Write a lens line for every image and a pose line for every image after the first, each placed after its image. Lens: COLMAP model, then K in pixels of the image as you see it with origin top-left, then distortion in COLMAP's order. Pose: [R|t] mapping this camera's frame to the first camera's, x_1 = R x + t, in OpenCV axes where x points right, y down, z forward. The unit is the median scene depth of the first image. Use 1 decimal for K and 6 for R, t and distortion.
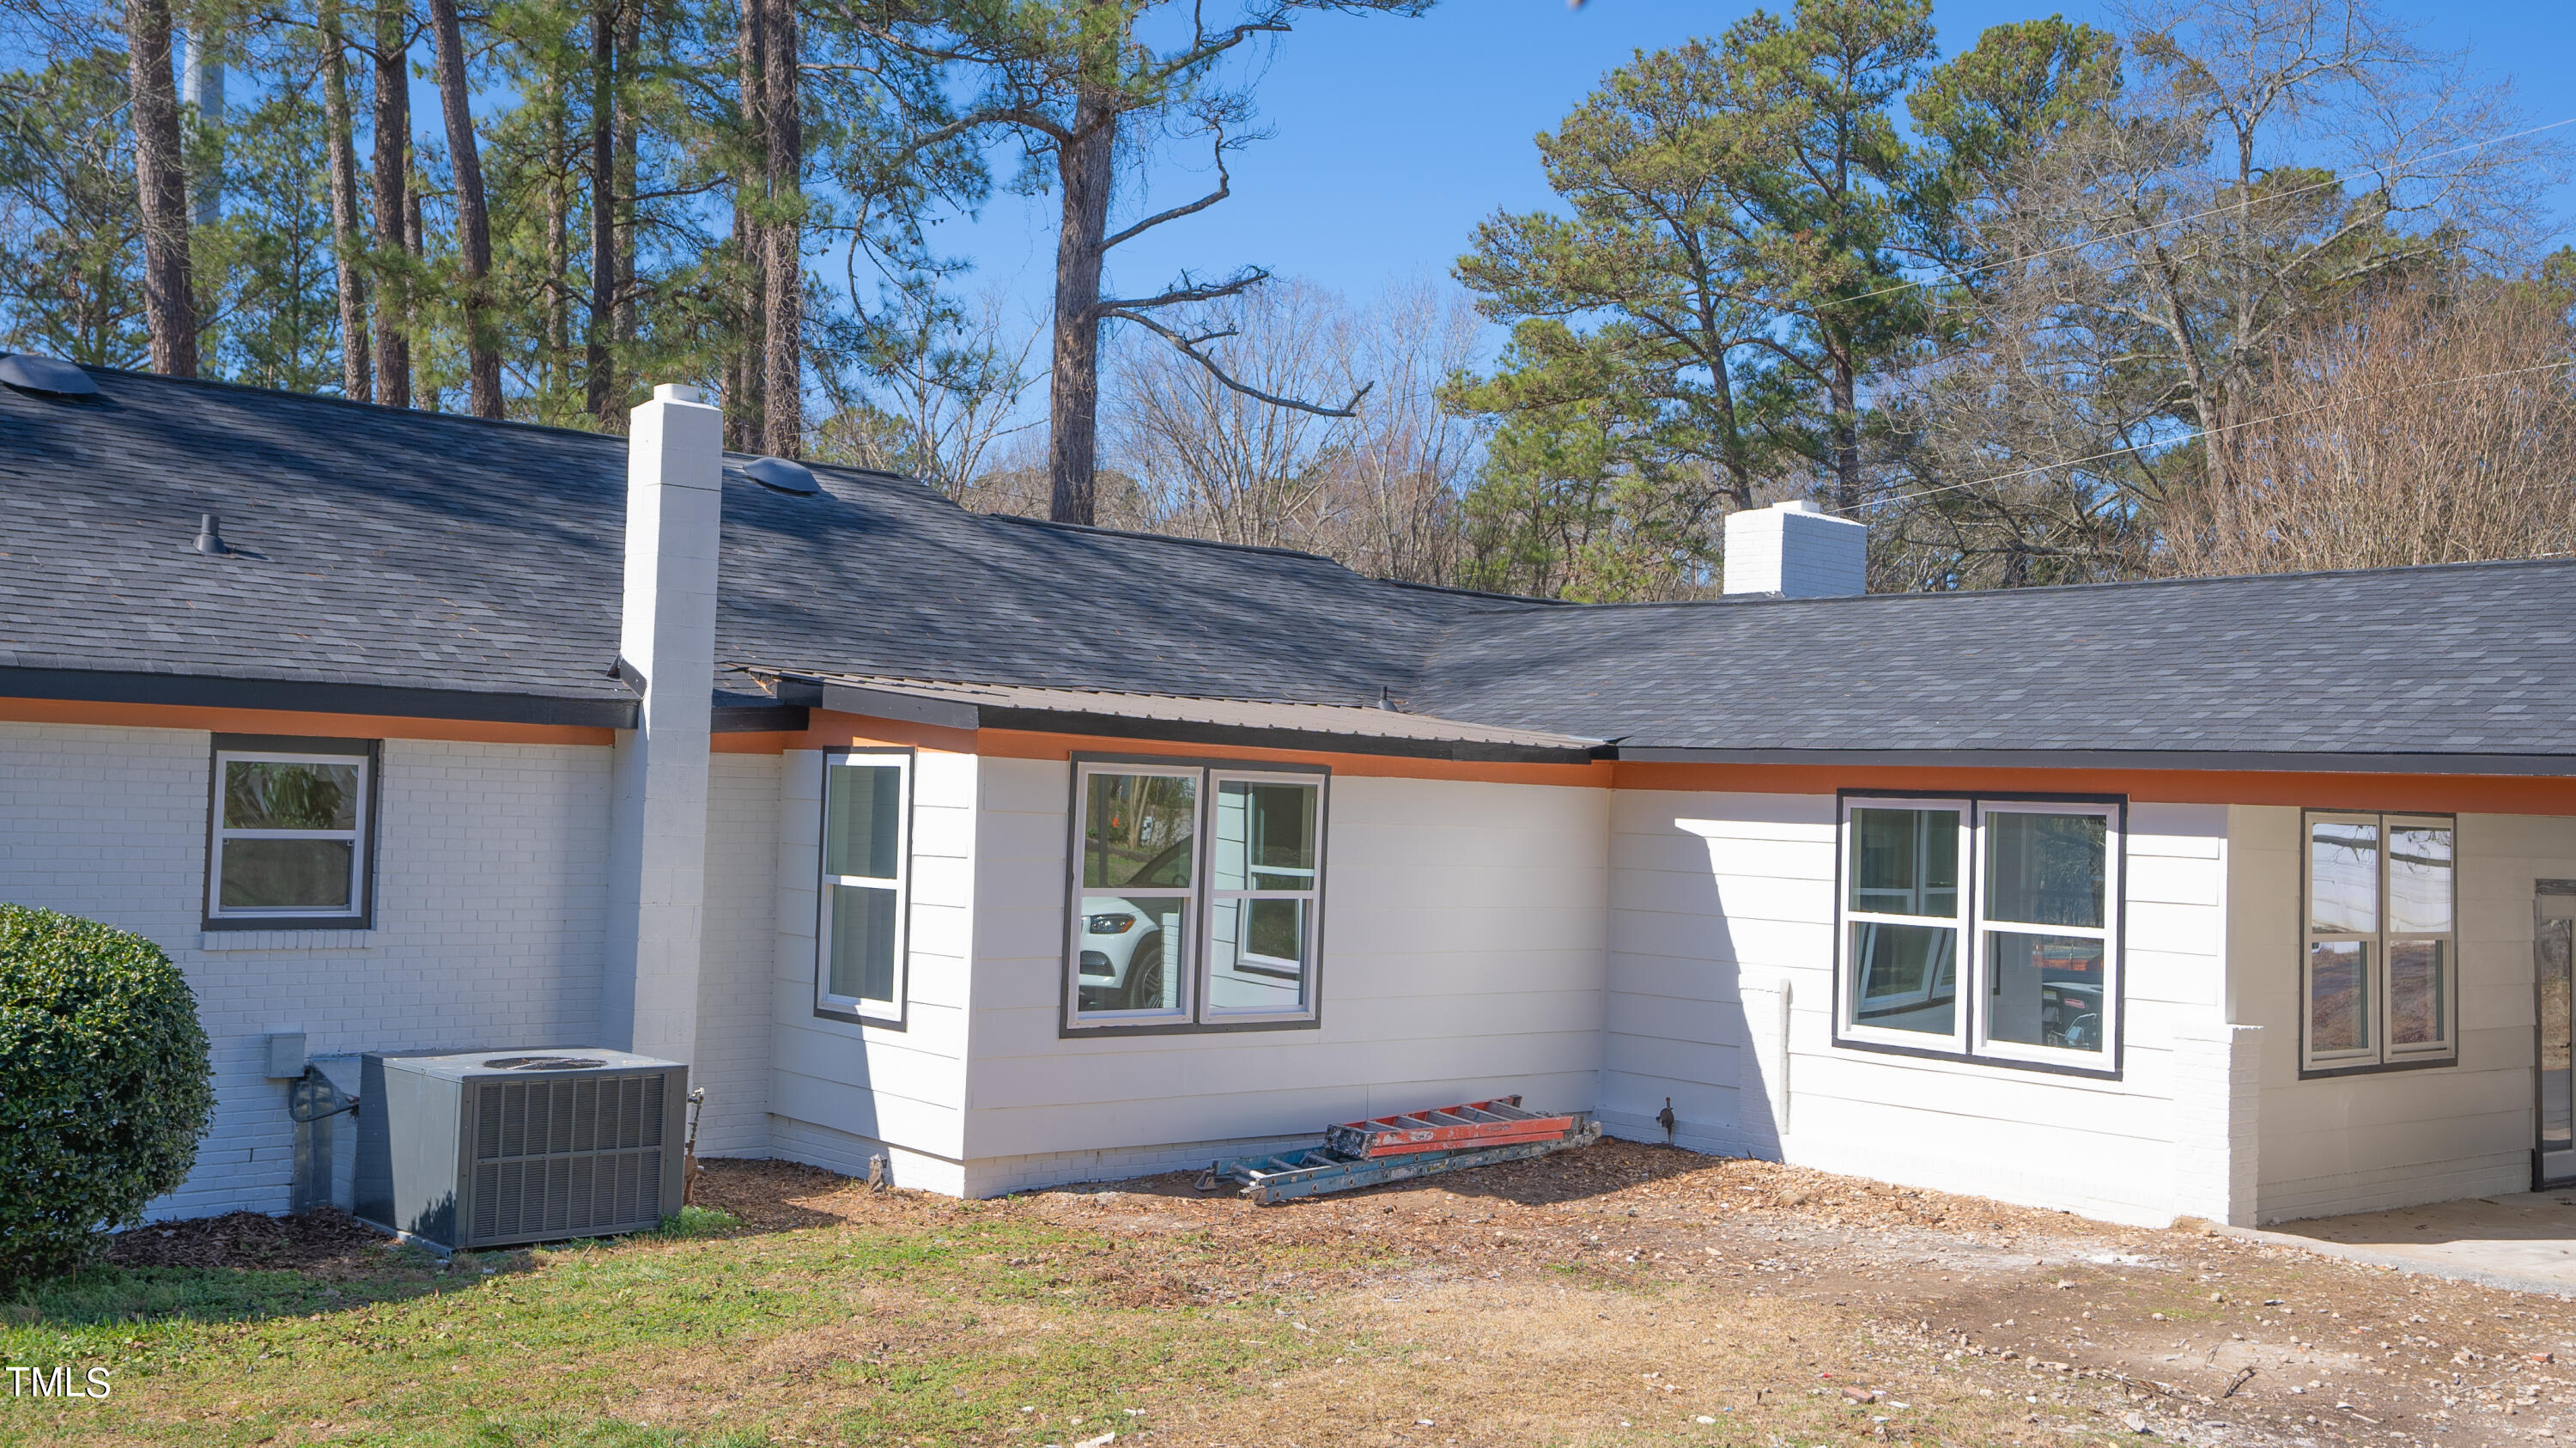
lens RADIAL K [[2454.6, 0, 1287.8], [0, 2454.6, 714.1], [0, 0, 1]] dist [0.068347, 0.039660]
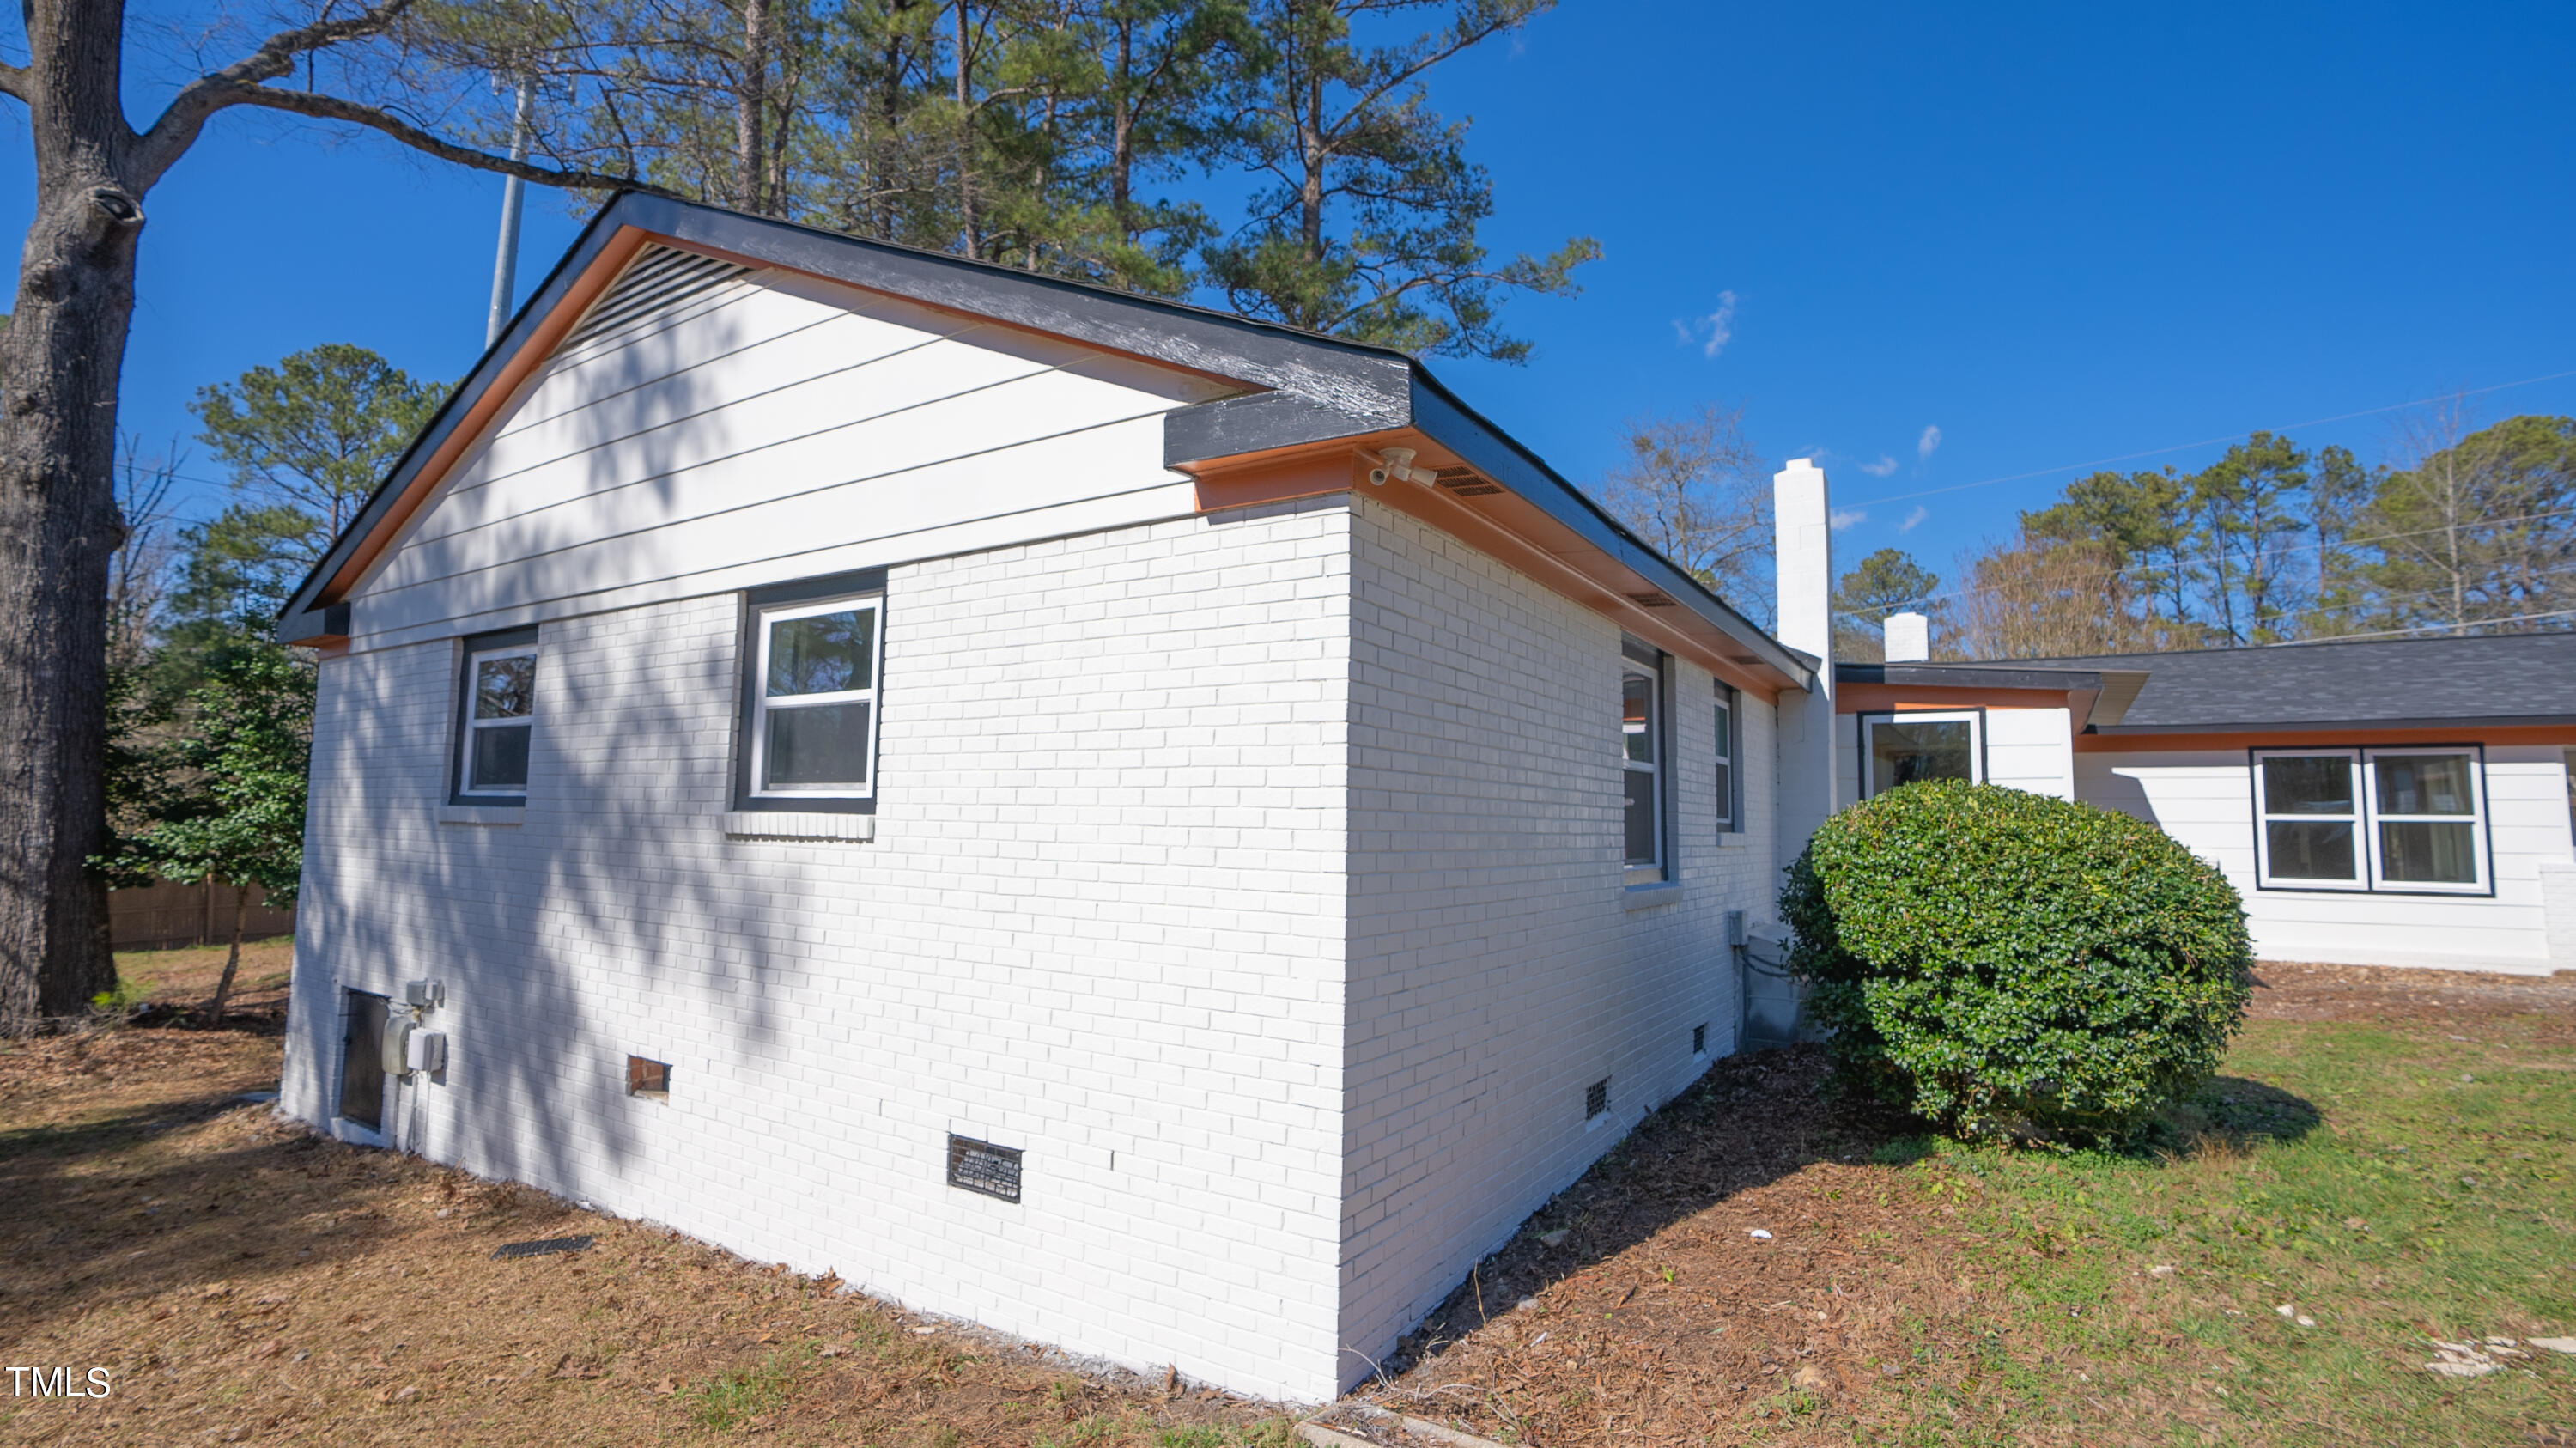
lens RADIAL K [[1196.6, 0, 1292.5], [0, 1196.6, 711.3], [0, 0, 1]] dist [-0.072138, 0.029740]
pose [[0.957941, 0.013259, 0.286659, -0.719778], [0.002151, 0.998572, -0.053376, 0.050627], [-0.286957, 0.051747, 0.956545, 0.416097]]
